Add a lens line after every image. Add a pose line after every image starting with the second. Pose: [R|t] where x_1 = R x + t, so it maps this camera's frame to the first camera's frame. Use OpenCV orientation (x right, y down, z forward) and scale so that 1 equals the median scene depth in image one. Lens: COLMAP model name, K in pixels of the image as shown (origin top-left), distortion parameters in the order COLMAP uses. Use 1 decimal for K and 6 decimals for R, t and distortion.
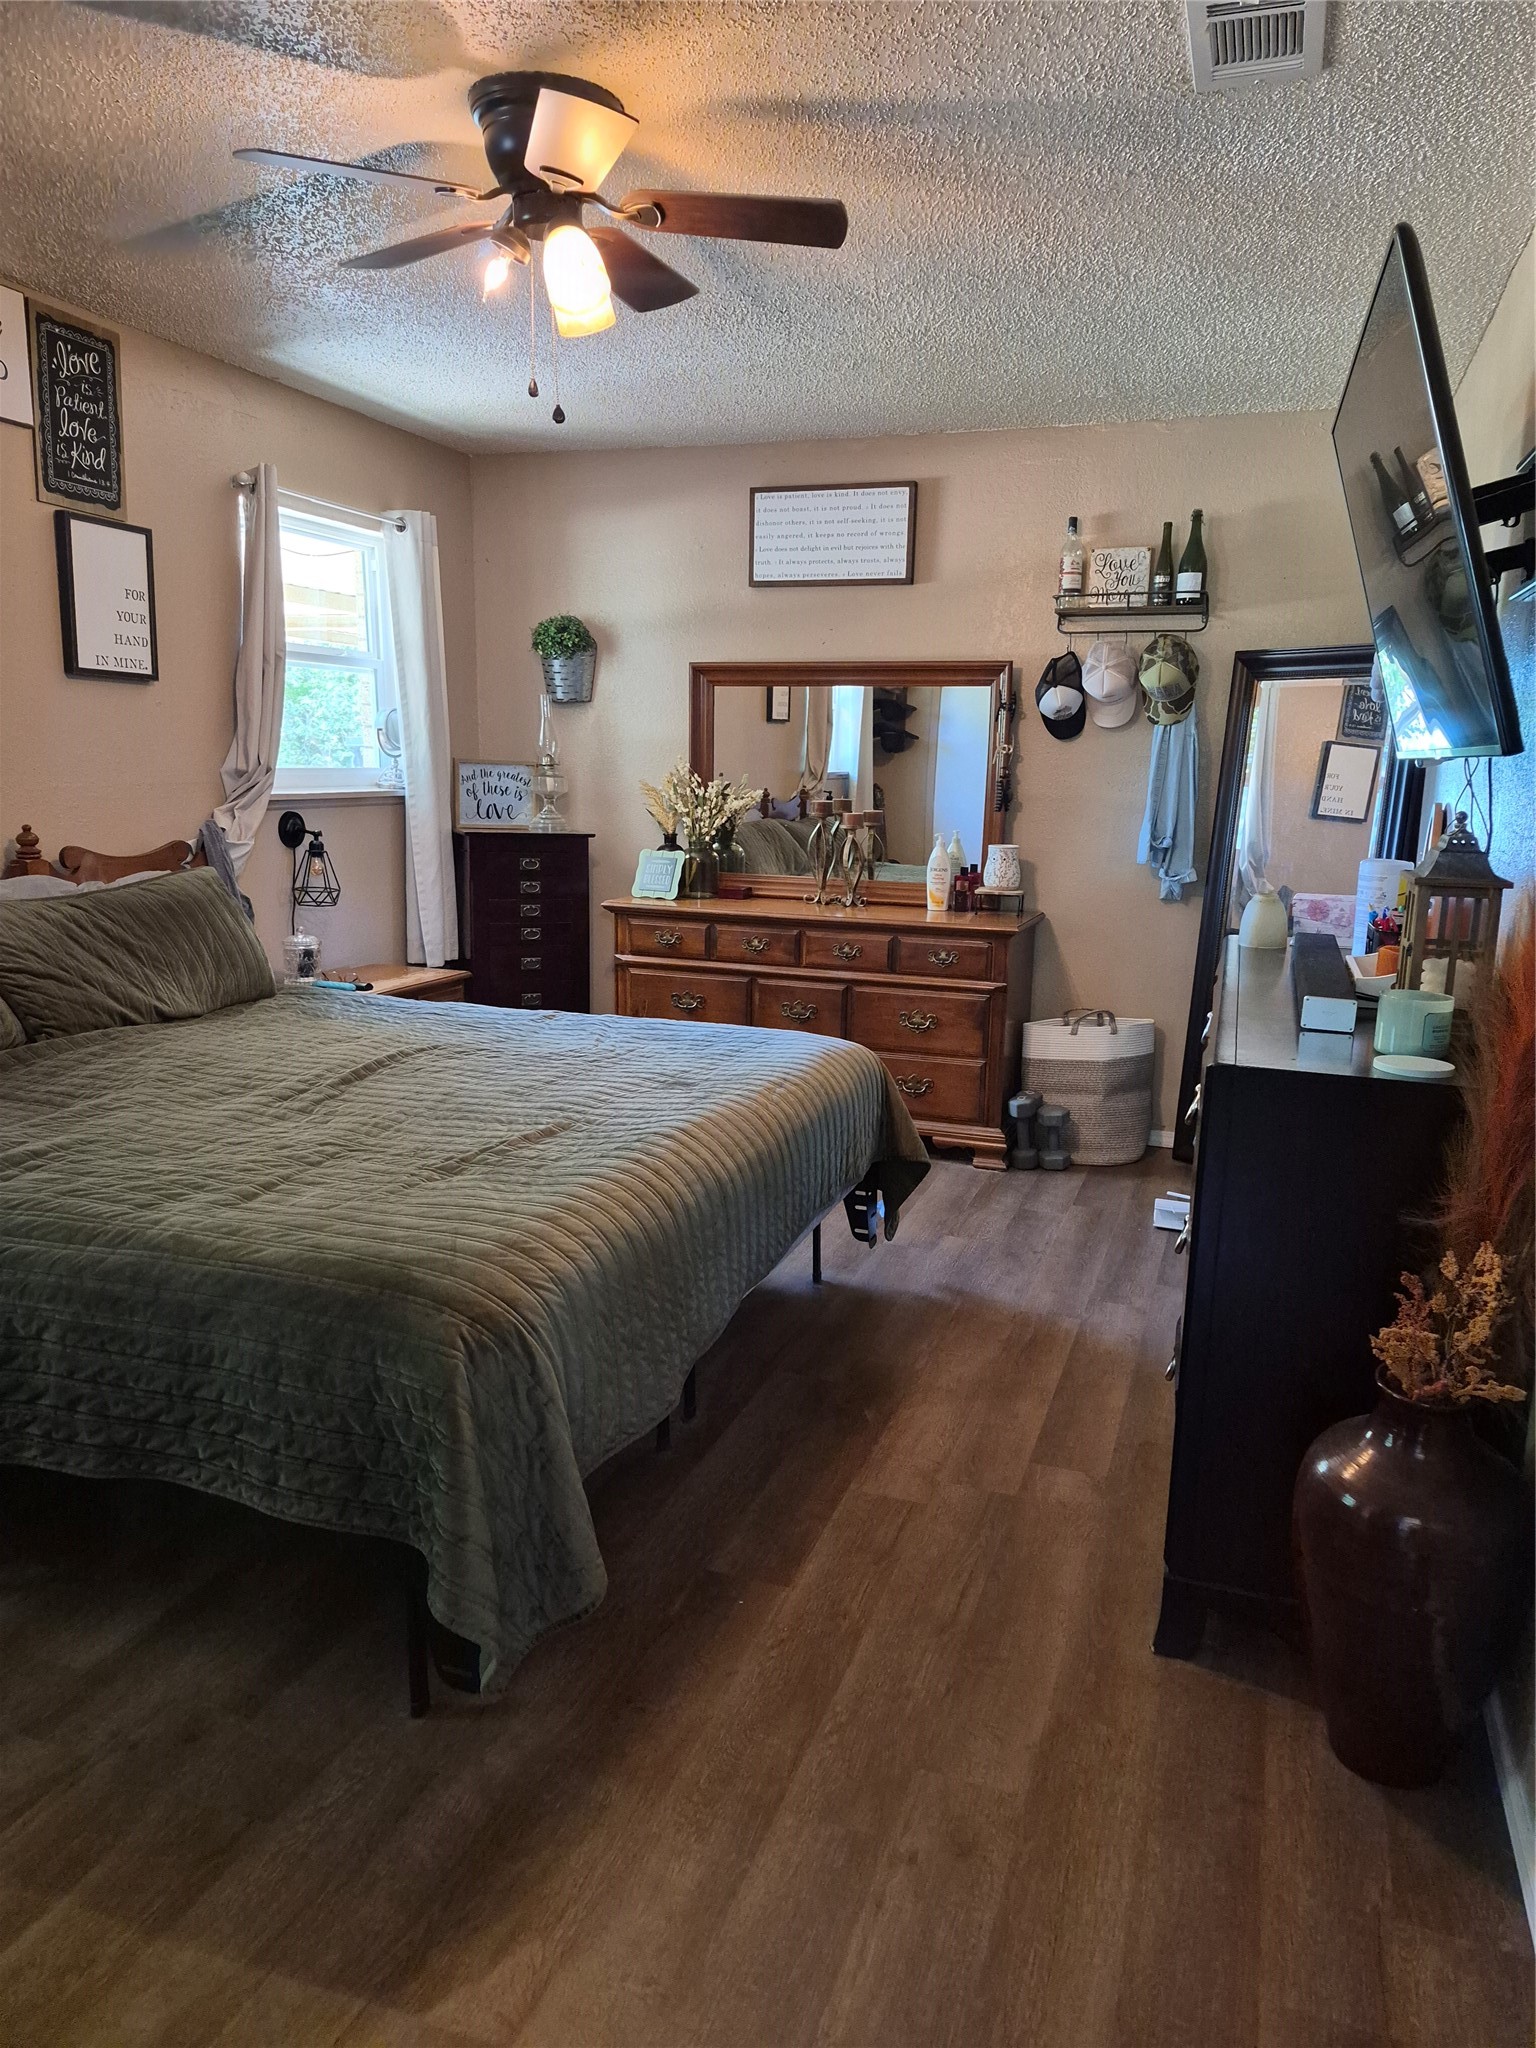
lens RADIAL K [[1433.2, 0, 858.2], [0, 1433.2, 1035.4], [0, 0, 1]] dist [0.082986, -0.084232]
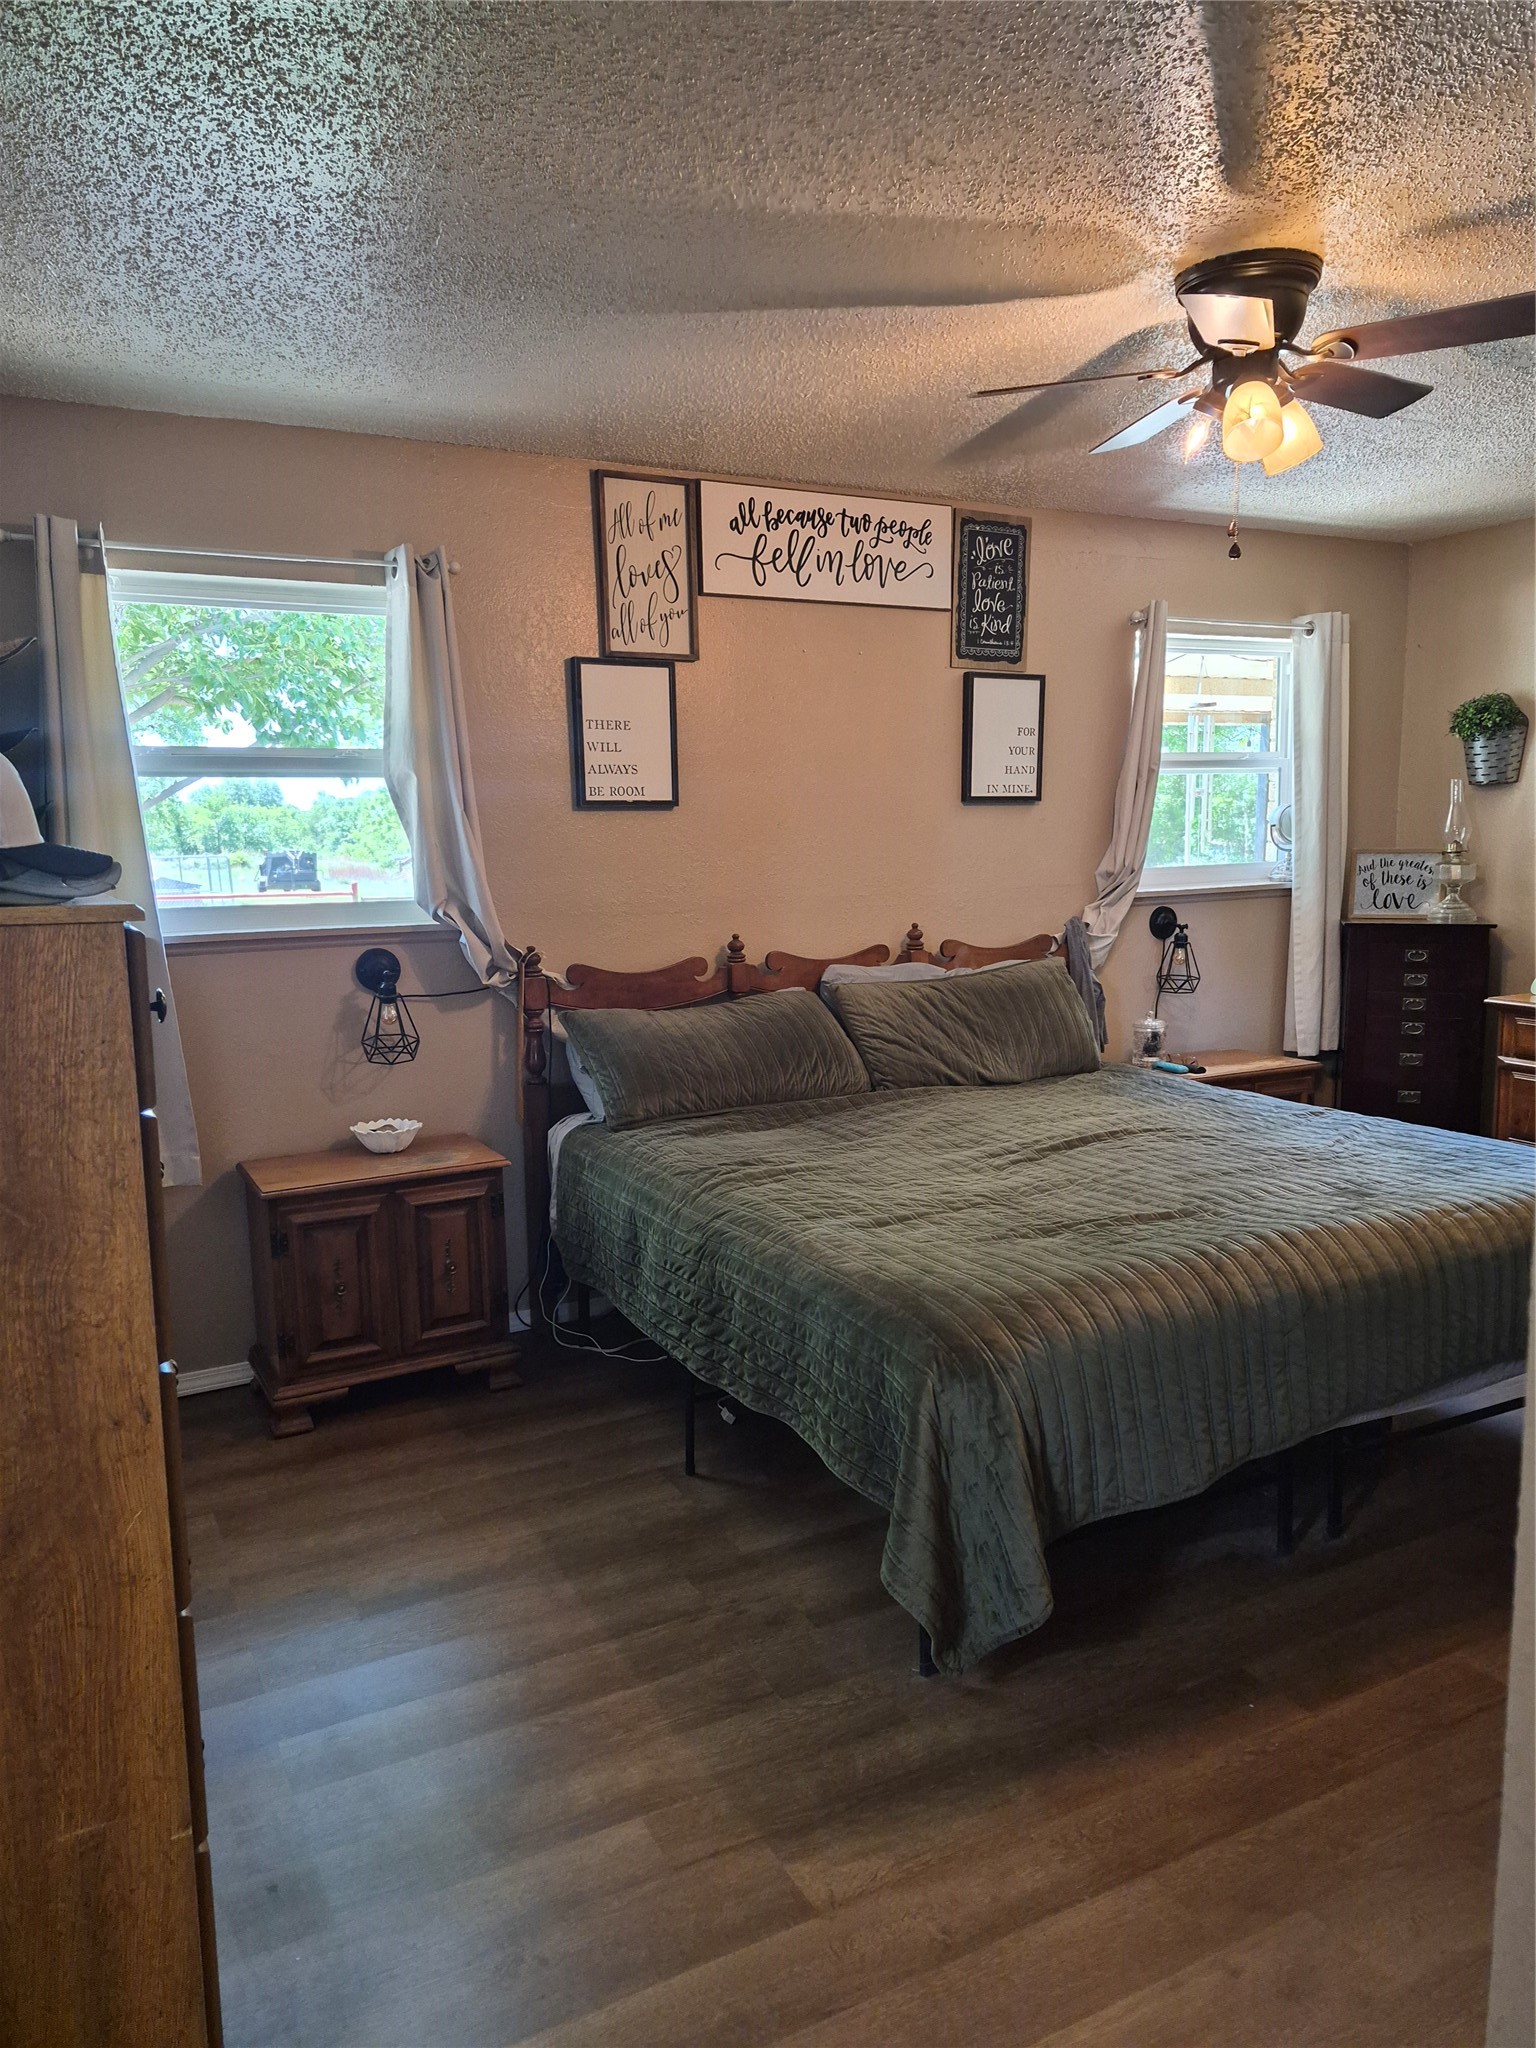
lens RADIAL K [[1433.2, 0, 756.2], [0, 1433.2, 1070.5], [0, 0, 1]] dist [0.082986, -0.084232]
pose [[0.716665, 0.079269, -0.692898, 0.206125], [-0.100081, 0.994926, 0.010309, -0.014144], [0.690199, 0.061958, 0.720962, 0.004646]]
